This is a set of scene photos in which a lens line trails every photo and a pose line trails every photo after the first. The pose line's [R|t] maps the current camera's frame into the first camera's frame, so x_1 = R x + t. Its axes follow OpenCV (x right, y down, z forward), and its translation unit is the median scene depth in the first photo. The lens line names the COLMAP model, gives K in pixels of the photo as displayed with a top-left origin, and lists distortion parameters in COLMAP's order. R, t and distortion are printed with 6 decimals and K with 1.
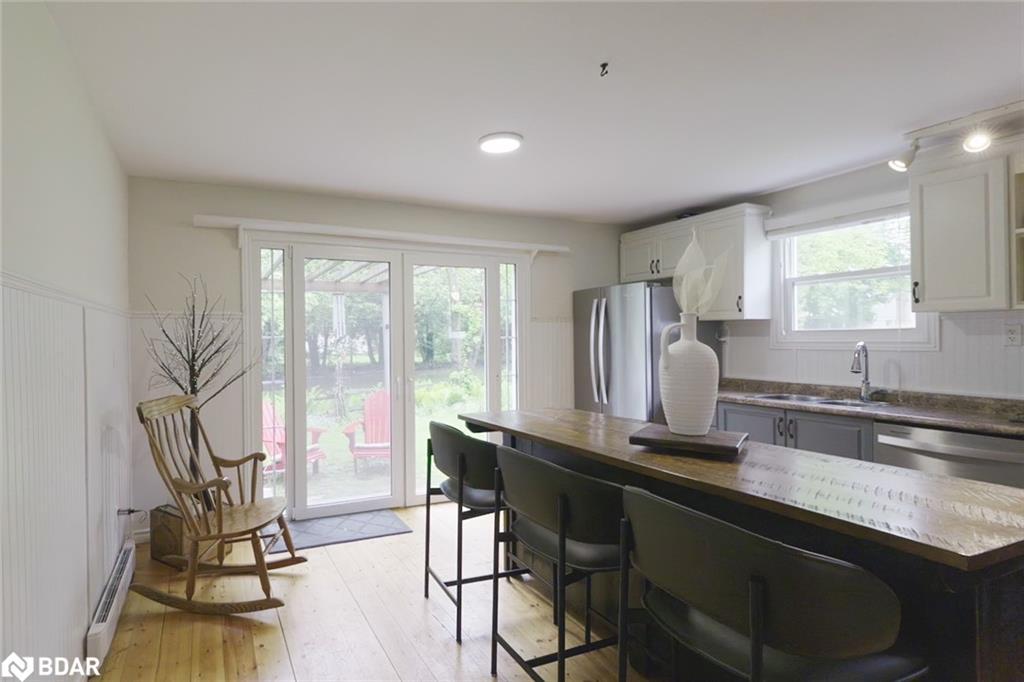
lens RADIAL K [[522.5, 0, 502.8], [0, 522.5, 341.1], [0, 0, 1]] dist [0.004803, -0.002337]
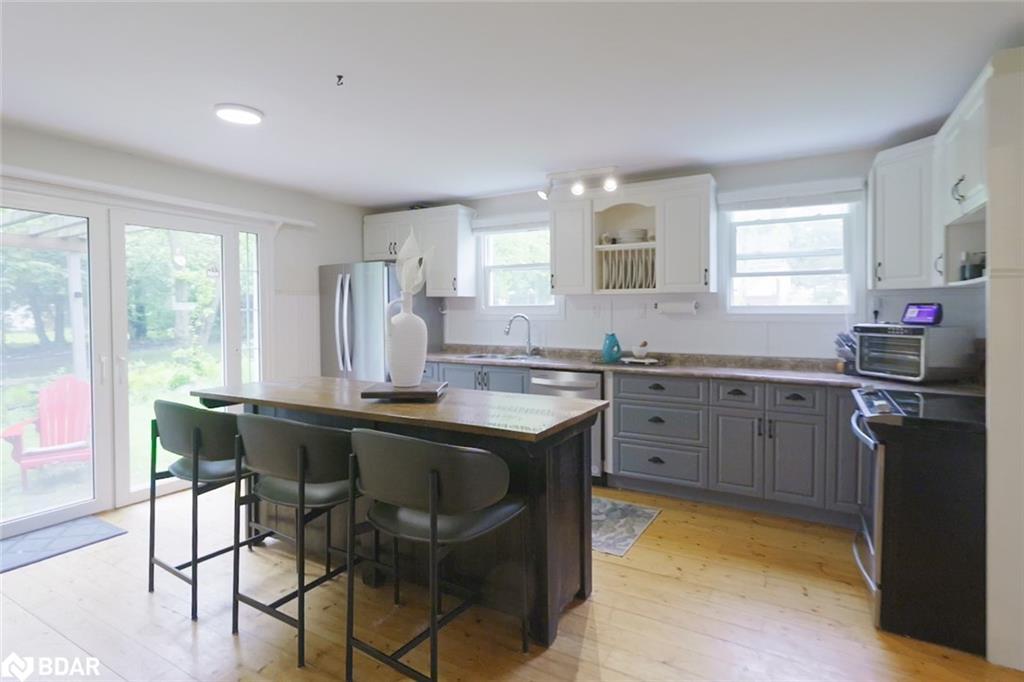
lens RADIAL K [[522.5, 0, 508.8], [0, 522.5, 318.9], [0, 0, 1]] dist [0.004803, -0.002337]
pose [[0.891464, -0.004576, 0.453068, -0.000744], [-0.000037, 0.999948, 0.010171, -0.000351], [-0.453091, -0.009083, 0.891418, -0.186410]]
